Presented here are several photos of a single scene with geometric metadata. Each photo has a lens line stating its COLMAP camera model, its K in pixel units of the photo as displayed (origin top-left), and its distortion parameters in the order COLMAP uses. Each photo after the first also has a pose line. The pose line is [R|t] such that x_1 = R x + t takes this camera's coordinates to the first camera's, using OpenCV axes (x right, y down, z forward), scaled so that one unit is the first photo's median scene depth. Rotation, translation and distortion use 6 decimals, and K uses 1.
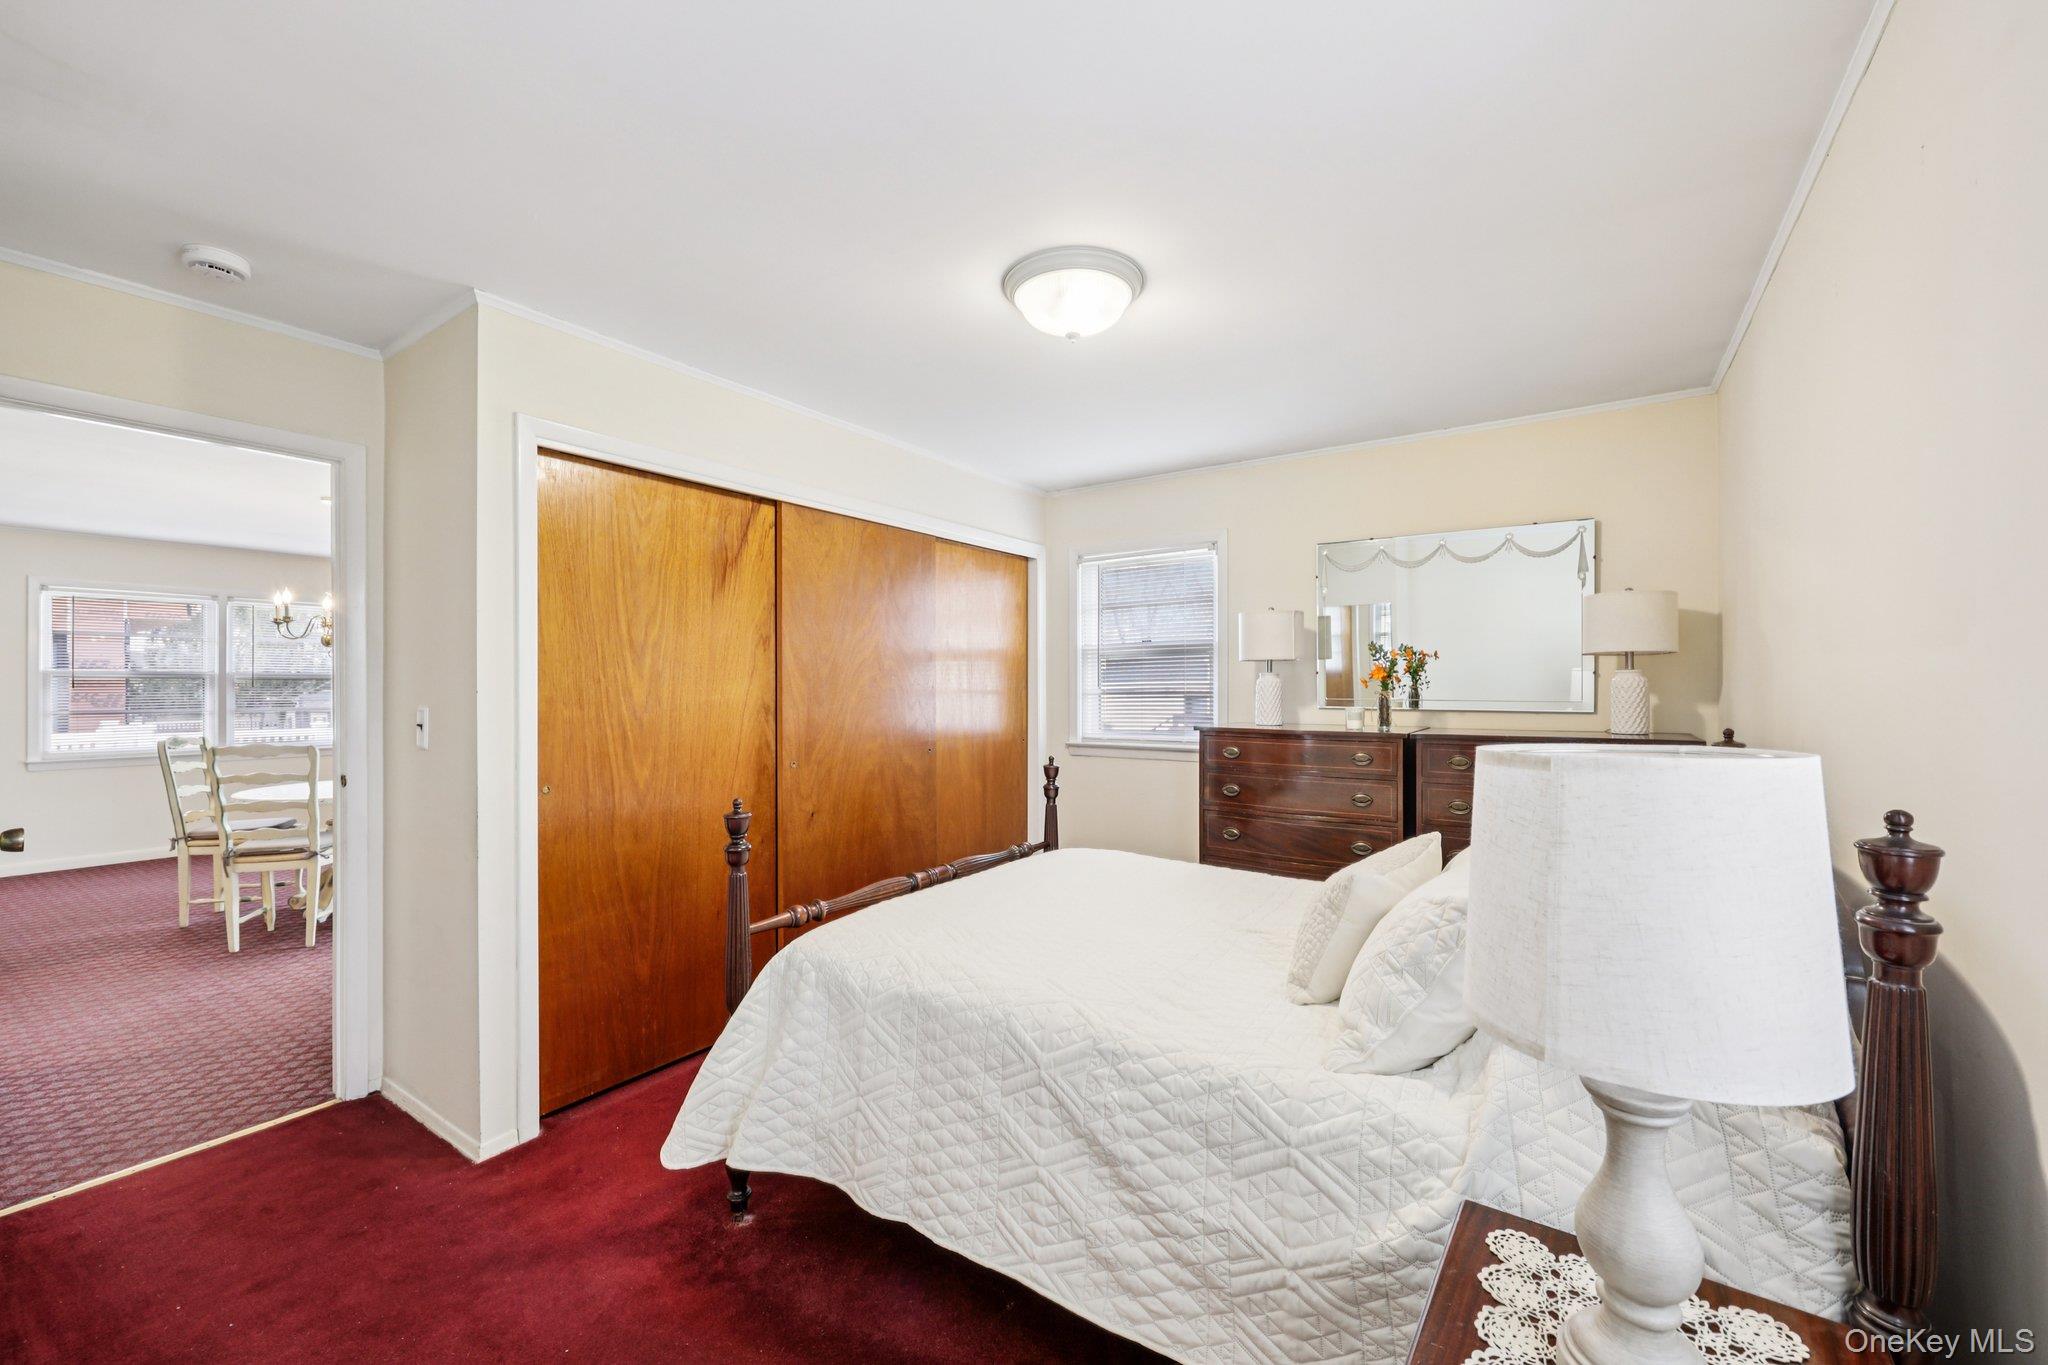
lens RADIAL K [[817.3, 0, 1020.3], [0, 817.3, 684.3], [0, 0, 1]] dist [0.002655, 0.000038]
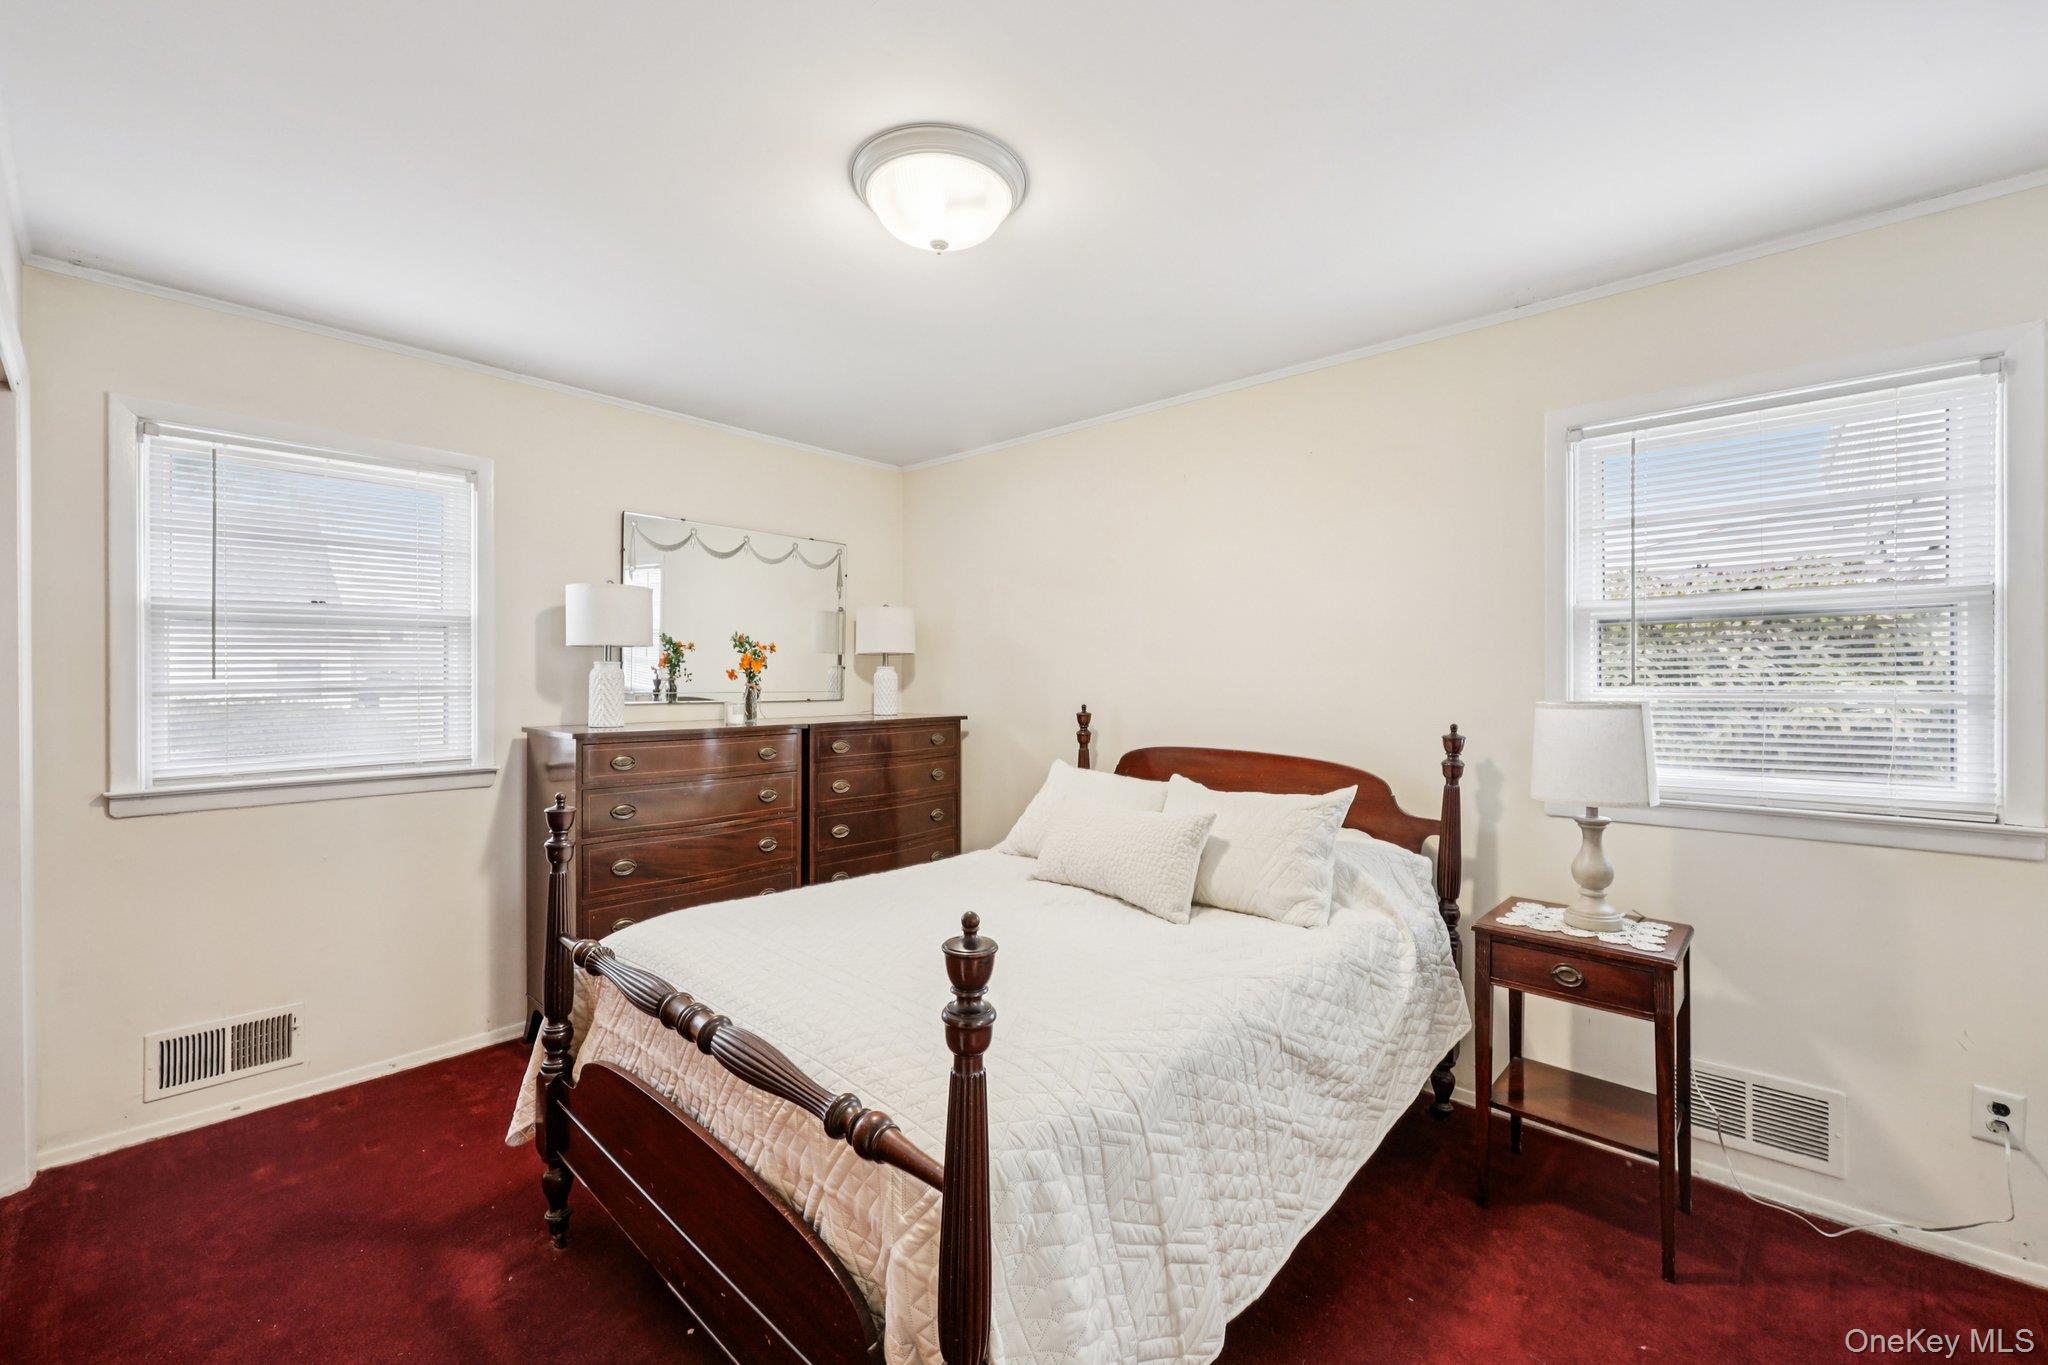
lens RADIAL K [[817.3, 0, 1020.3], [0, 817.3, 684.3], [0, 0, 1]] dist [0.002655, 0.000038]
pose [[0.123764, -0.007669, 0.992282, -0.502031], [-0.004873, 0.999953, 0.008336, -0.000696], [-0.992300, -0.005867, 0.123721, 0.562391]]
